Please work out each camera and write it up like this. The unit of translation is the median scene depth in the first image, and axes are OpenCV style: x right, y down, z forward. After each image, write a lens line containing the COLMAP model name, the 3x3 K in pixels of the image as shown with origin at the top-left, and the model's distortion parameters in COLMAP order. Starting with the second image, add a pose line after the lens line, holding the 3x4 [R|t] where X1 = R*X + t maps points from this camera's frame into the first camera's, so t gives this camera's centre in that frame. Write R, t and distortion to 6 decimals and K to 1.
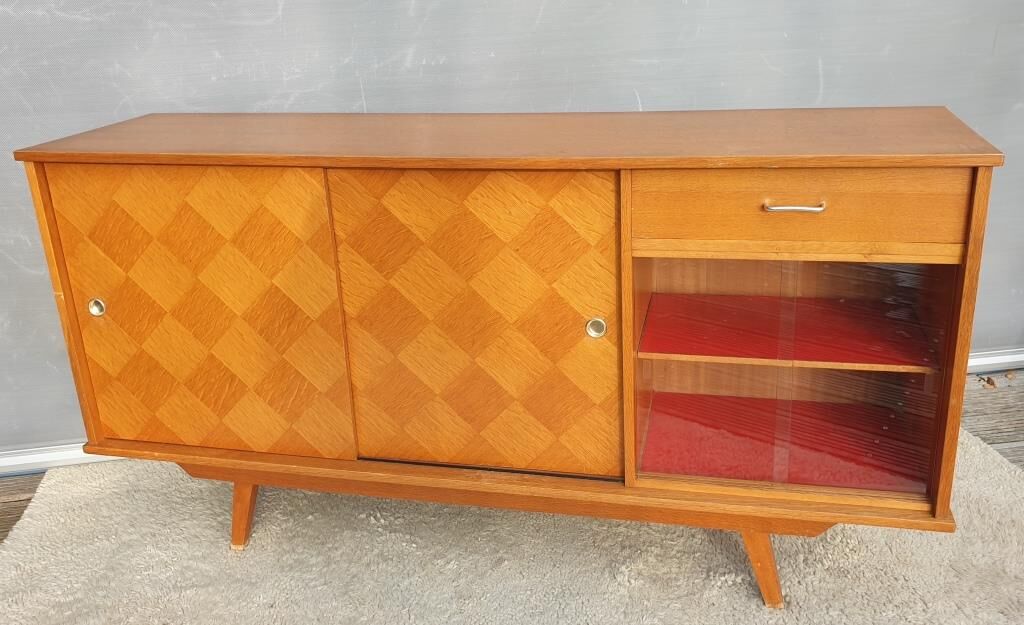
lens RADIAL K [[855.2, 0, 530.4], [0, 855.2, 258.0], [0, 0, 1]] dist [0.003130, 0.025432]
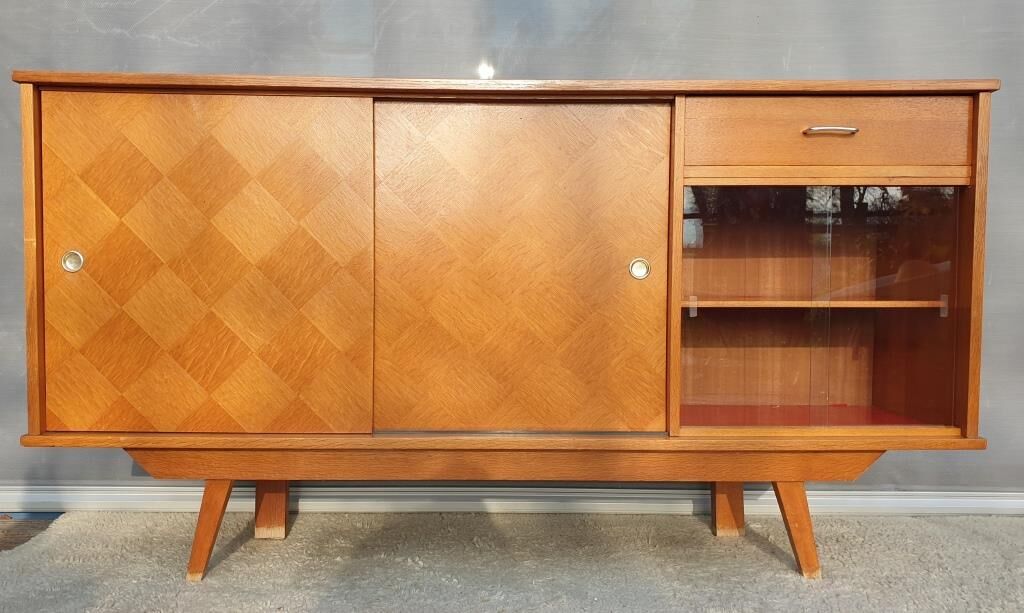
lens RADIAL K [[886.9, 0, 493.3], [0, 886.9, 324.5], [0, 0, 1]] dist [0.020905, -0.007451]
pose [[0.971807, 0.035179, 0.233137, -0.307398], [0.028501, 0.964028, -0.264269, 0.385037], [-0.234047, 0.263463, 0.935847, 0.065785]]
